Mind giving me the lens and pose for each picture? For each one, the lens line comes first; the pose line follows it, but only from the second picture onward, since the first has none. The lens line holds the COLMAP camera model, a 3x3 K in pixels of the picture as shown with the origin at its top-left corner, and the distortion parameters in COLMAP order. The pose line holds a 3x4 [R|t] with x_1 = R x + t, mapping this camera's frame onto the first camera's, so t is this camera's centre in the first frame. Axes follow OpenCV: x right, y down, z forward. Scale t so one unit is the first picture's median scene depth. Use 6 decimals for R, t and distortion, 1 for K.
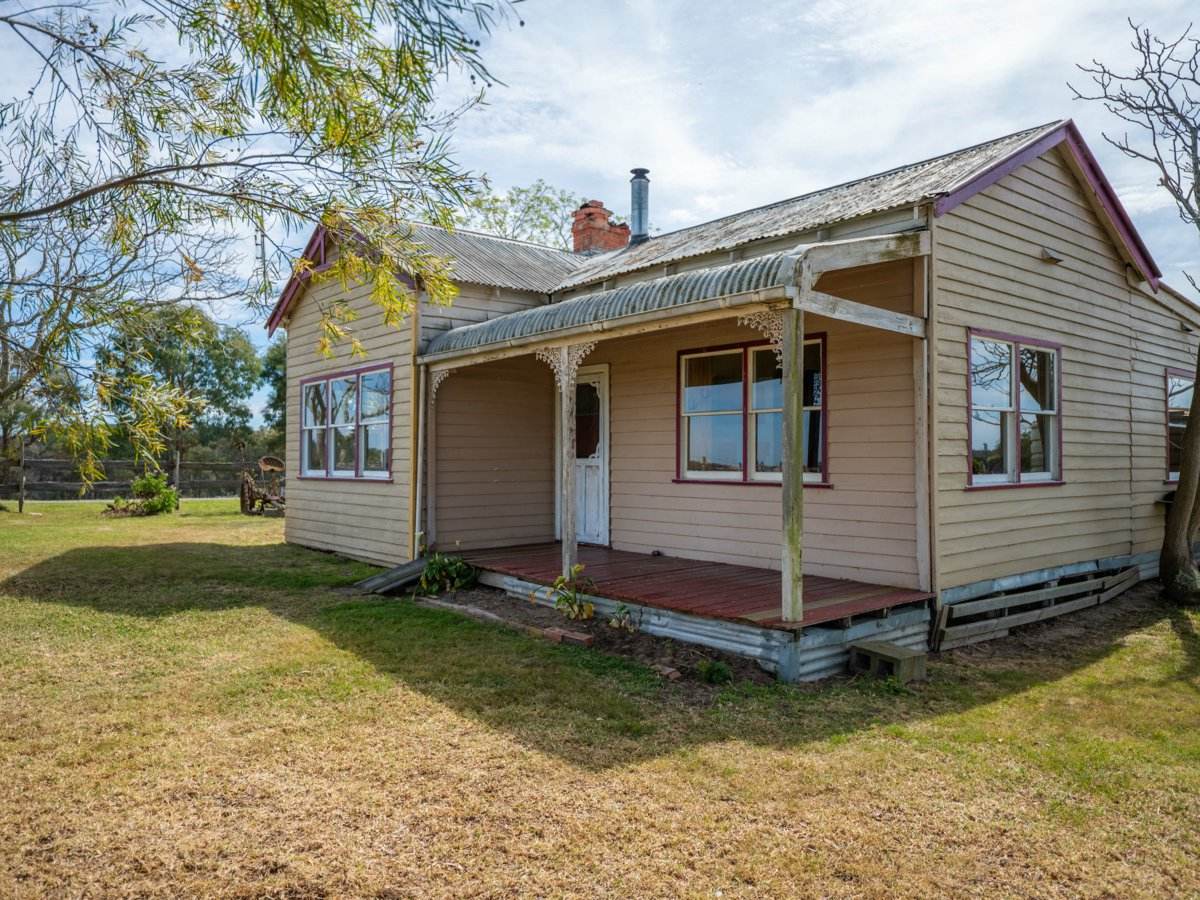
lens RADIAL K [[859.8, 0, 600.0], [0, 859.8, 450.0], [0, 0, 1]] dist [0.000536, 0.000059]
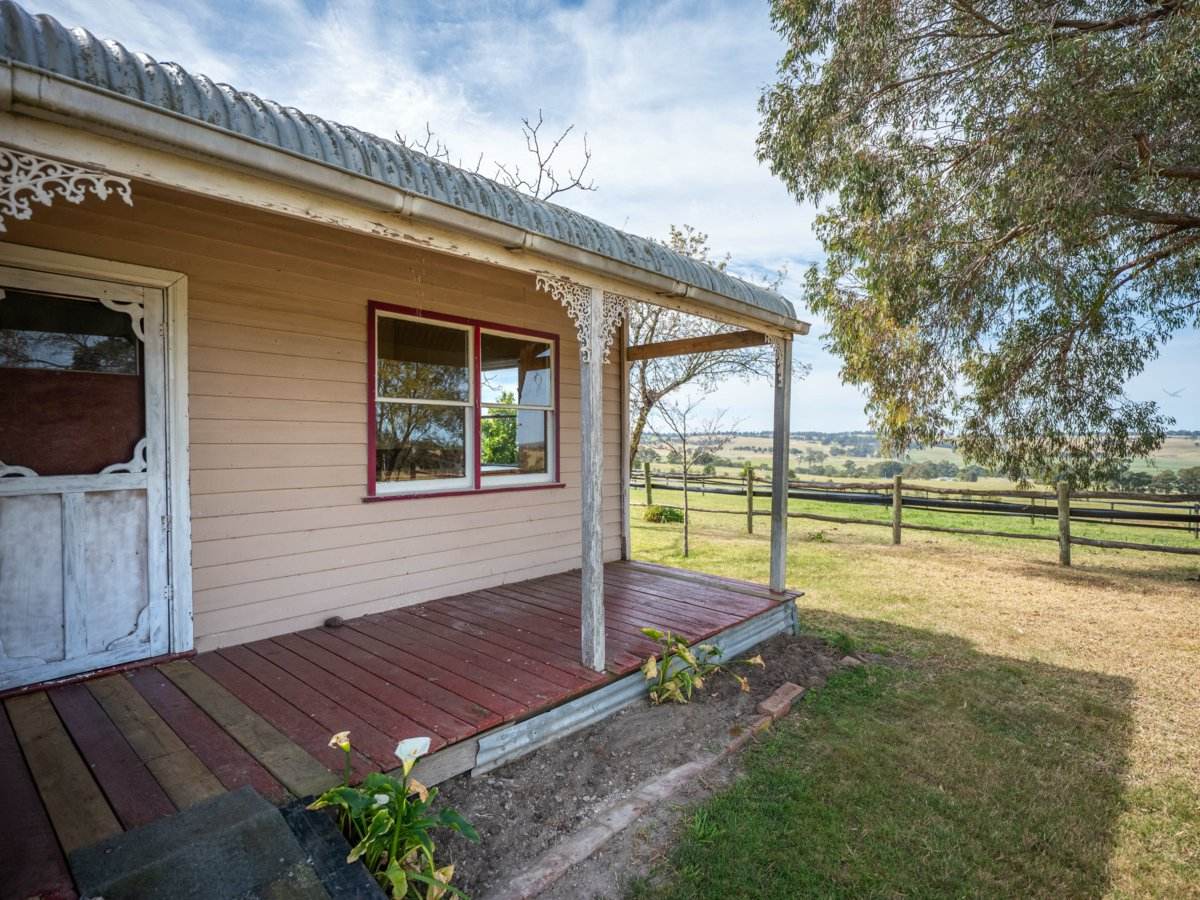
lens RADIAL K [[605.5, 0, 600.0], [0, 605.5, 450.0], [0, 0, 1]] dist [0.001442, 0.000221]
pose [[-0.141514, -0.019003, 0.989754, -0.395406], [-0.010559, 0.999788, 0.017686, -0.012176], [-0.989880, -0.007947, -0.141685, 0.895708]]
